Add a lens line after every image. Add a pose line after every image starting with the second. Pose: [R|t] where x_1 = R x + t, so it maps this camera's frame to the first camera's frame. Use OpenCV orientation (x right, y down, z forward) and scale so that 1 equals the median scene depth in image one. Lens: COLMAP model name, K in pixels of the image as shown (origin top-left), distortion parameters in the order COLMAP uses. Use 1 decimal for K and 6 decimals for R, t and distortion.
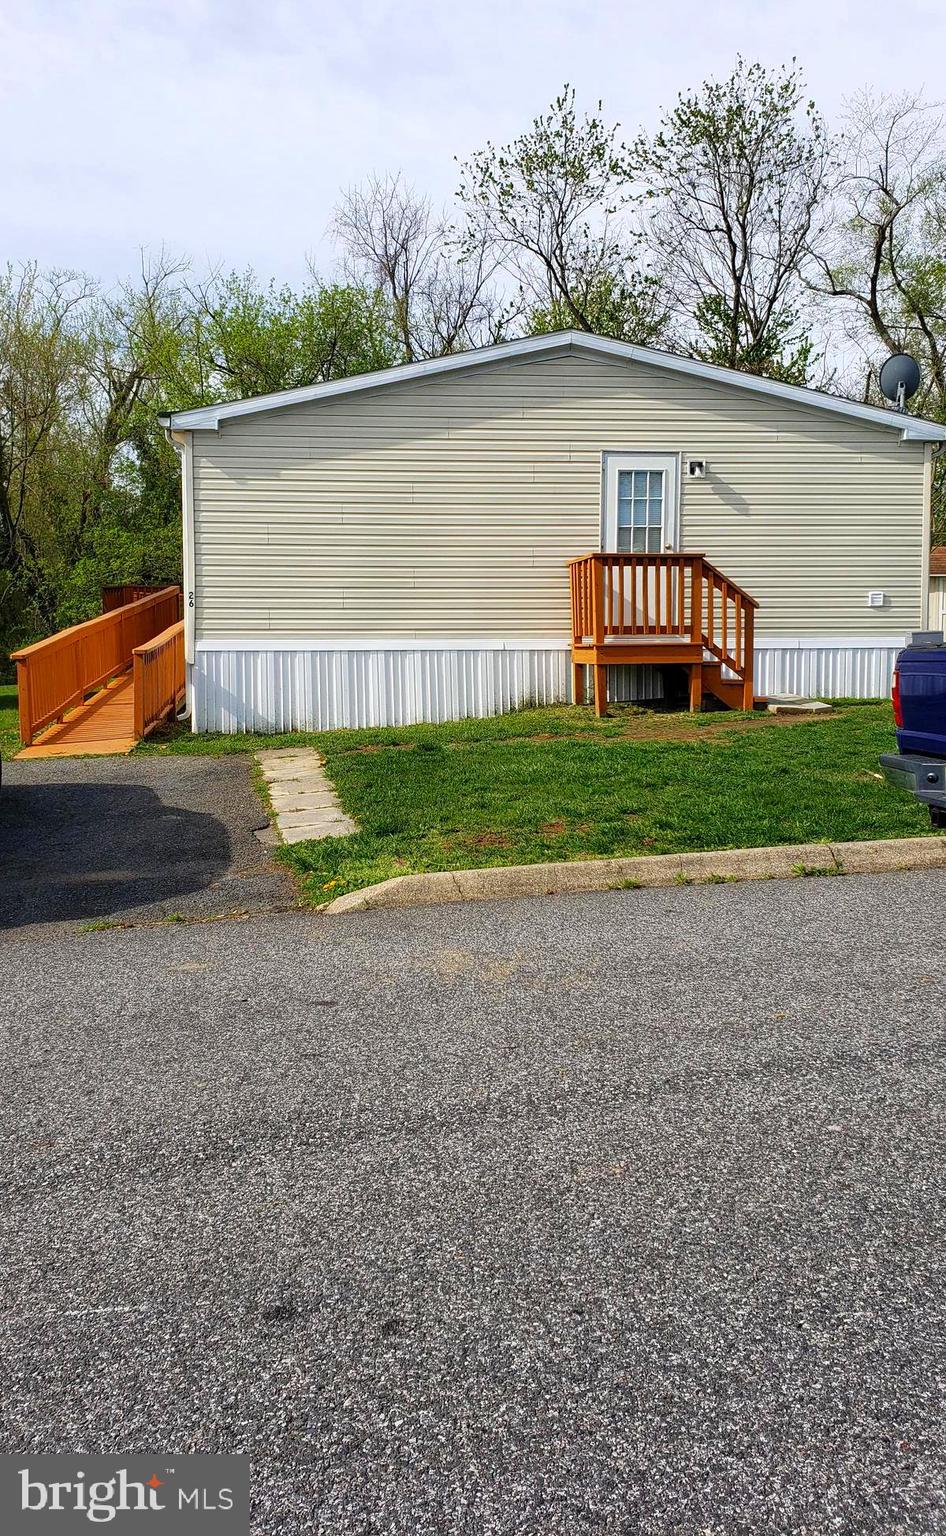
lens RADIAL K [[1257.6, 0, 473.0], [0, 1257.6, 768.0], [0, 0, 1]] dist [-0.012868, -0.002150]
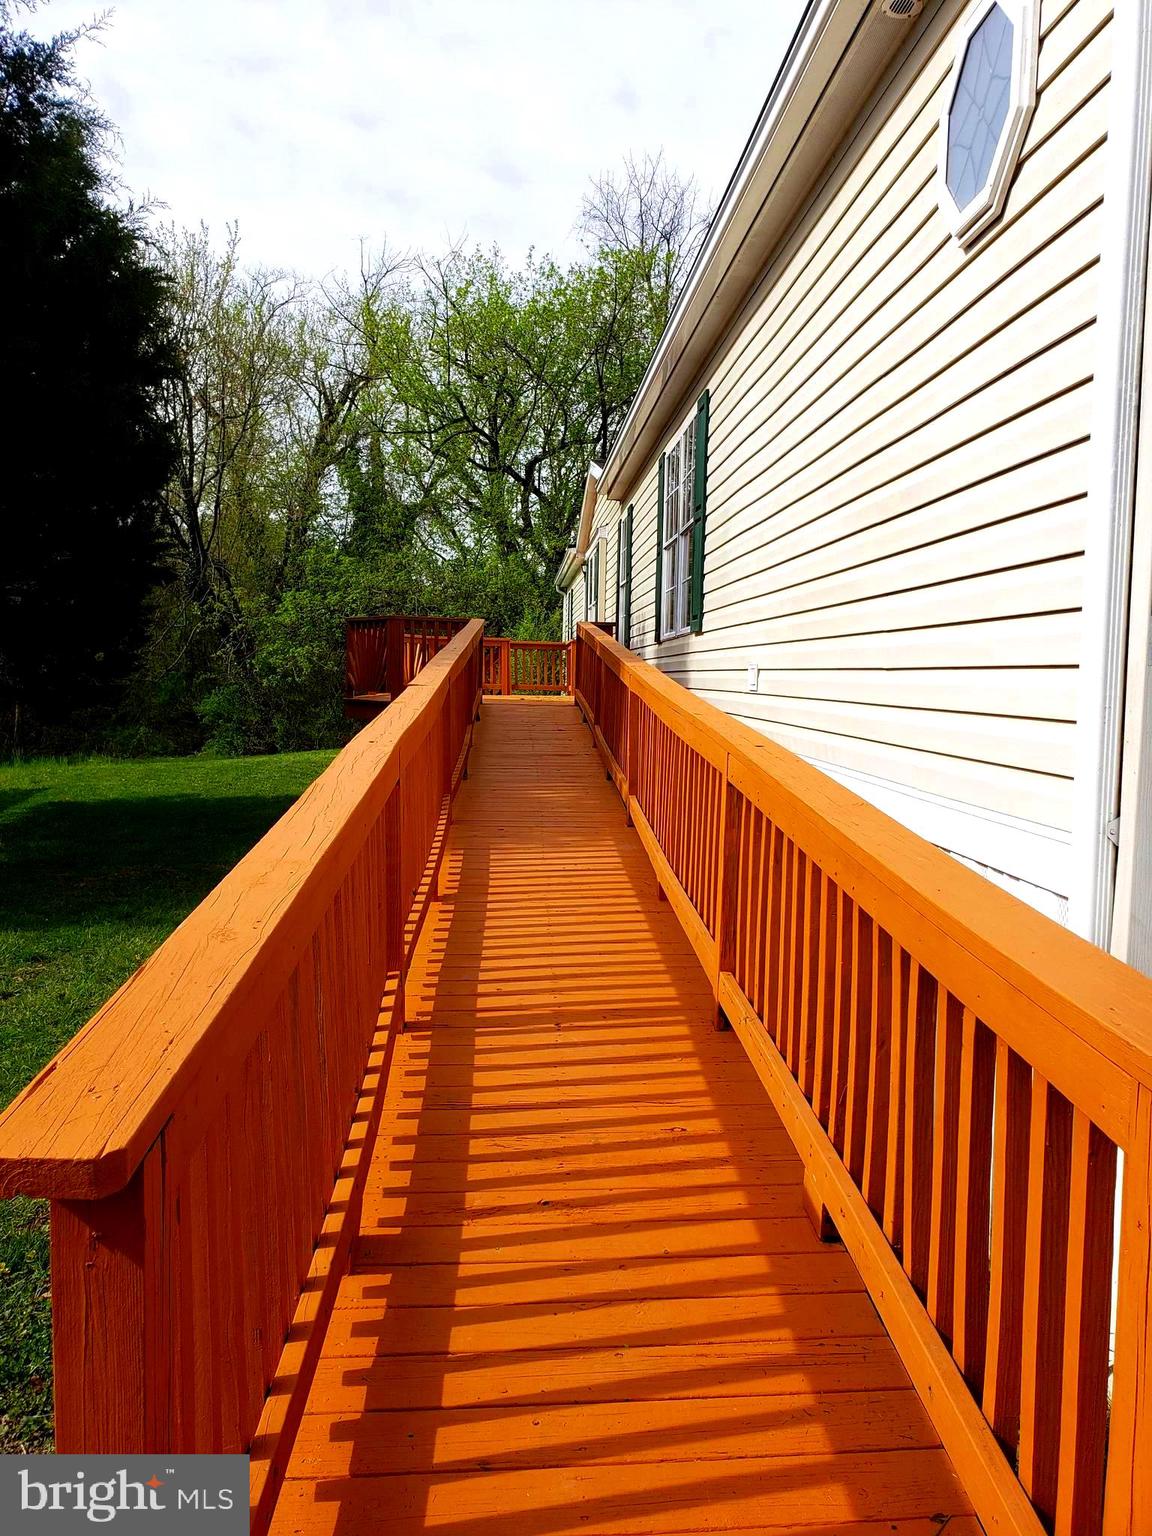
lens RADIAL K [[1176.4, 0, 576.0], [0, 1176.4, 768.0], [0, 0, 1]] dist [0.048871, -0.137854]
pose [[0.998774, 0.017601, -0.046262, -0.072027], [-0.019194, 0.999230, -0.034209, -0.025597], [0.045624, 0.035055, 0.998343, 0.205768]]
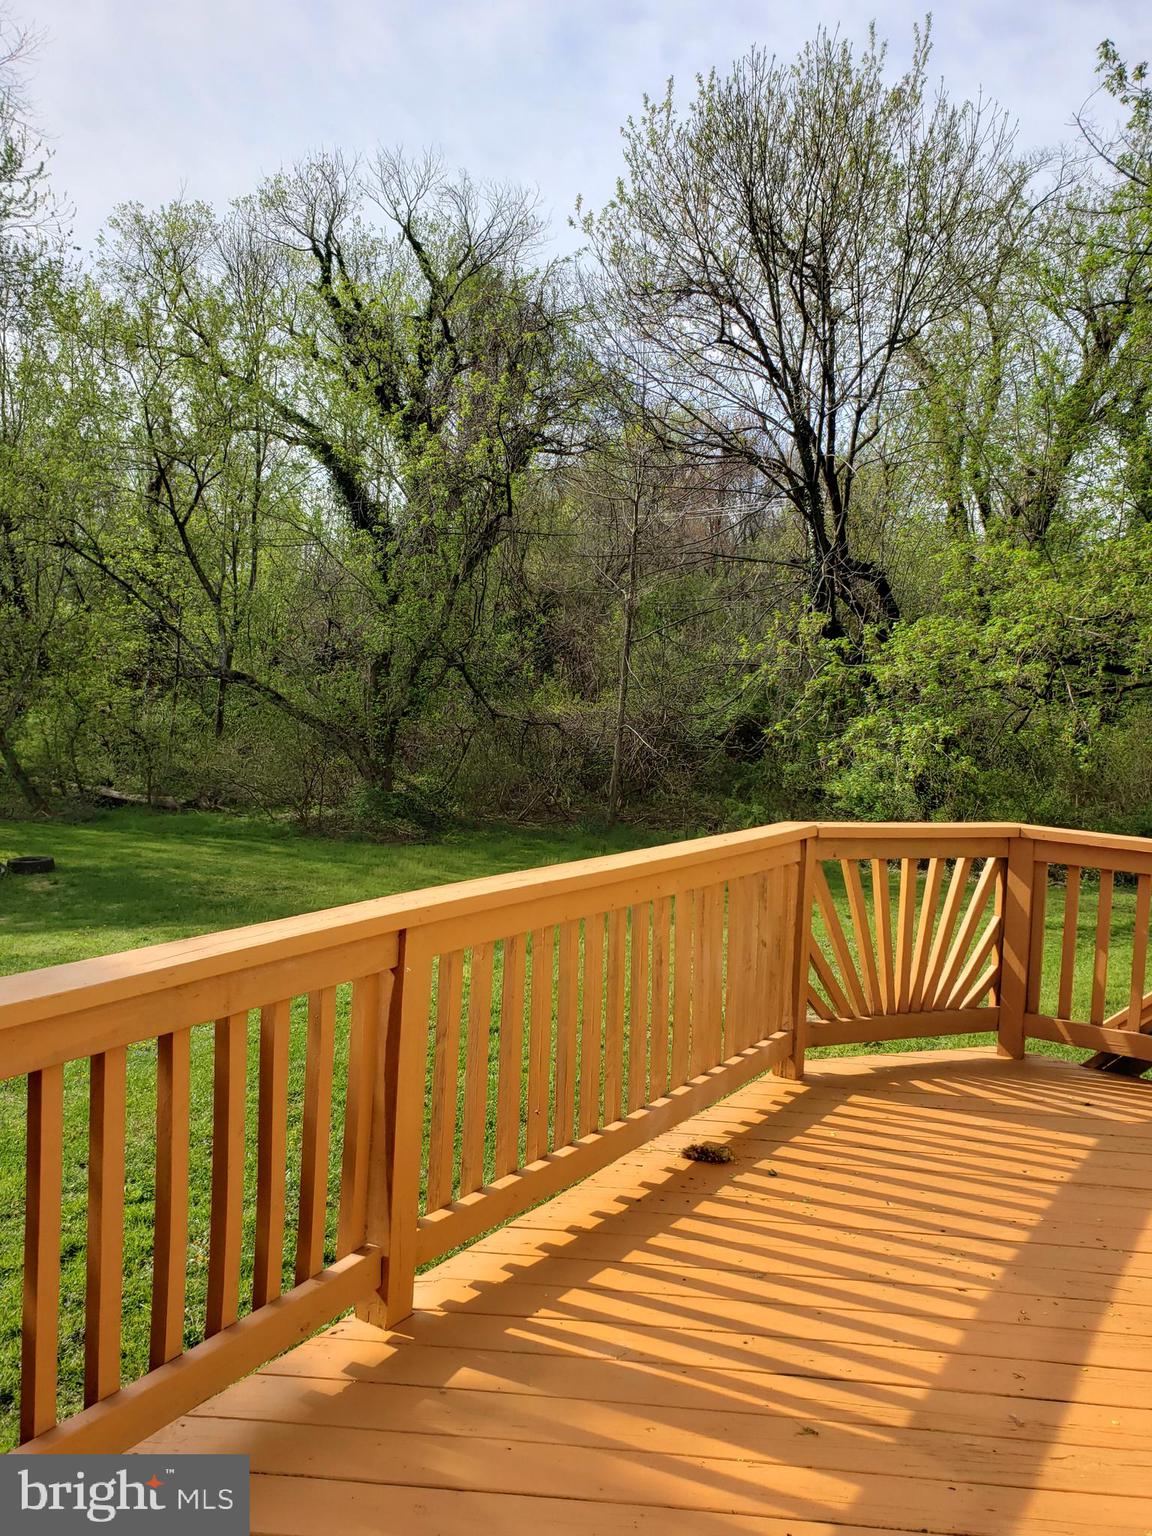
lens RADIAL K [[1217.6, 0, 603.6], [0, 1217.6, 745.7], [0, 0, 1]] dist [0.026474, 0.008688]
pose [[0.778519, 0.072923, -0.623370, -0.094935], [-0.111968, 0.993431, -0.023622, -0.072398], [0.617553, 0.088187, 0.781570, 0.439626]]
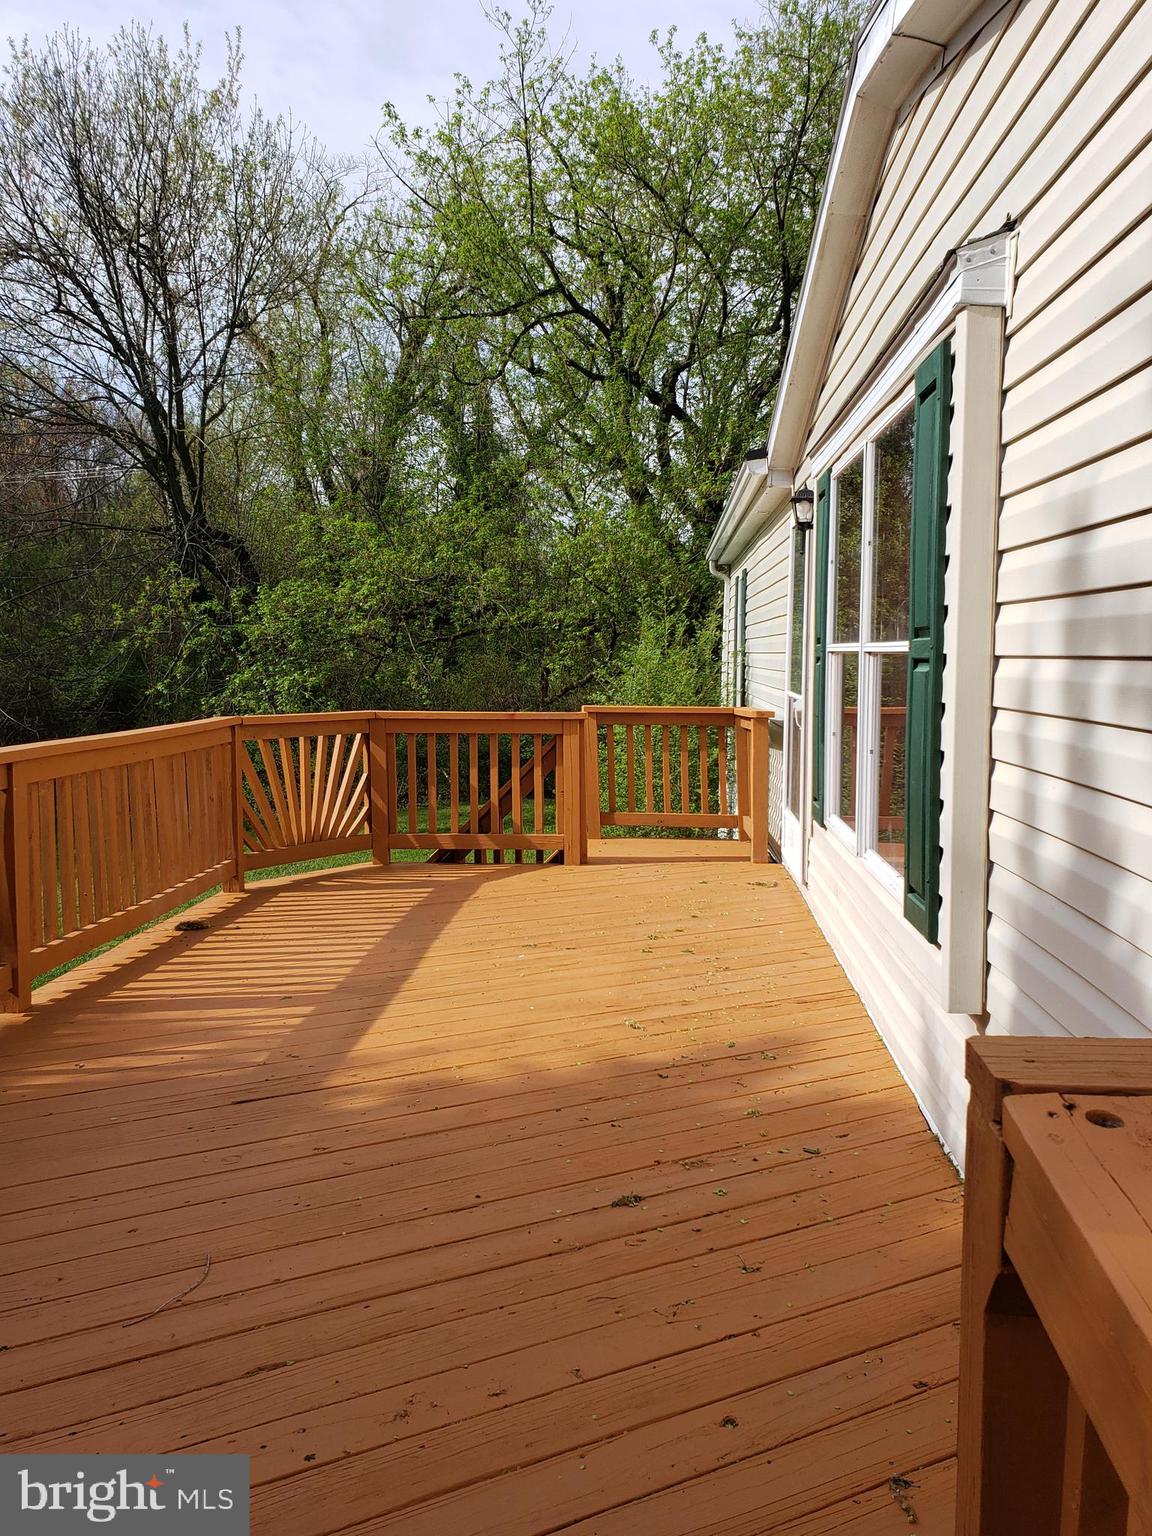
lens RADIAL K [[1176.4, 0, 576.0], [0, 1176.4, 768.0], [0, 0, 1]] dist [0.048871, -0.137854]
pose [[0.984042, 0.014980, -0.177307, -0.085557], [-0.016582, 0.999834, -0.007555, -0.067253], [0.177165, 0.010374, 0.984127, 0.415295]]
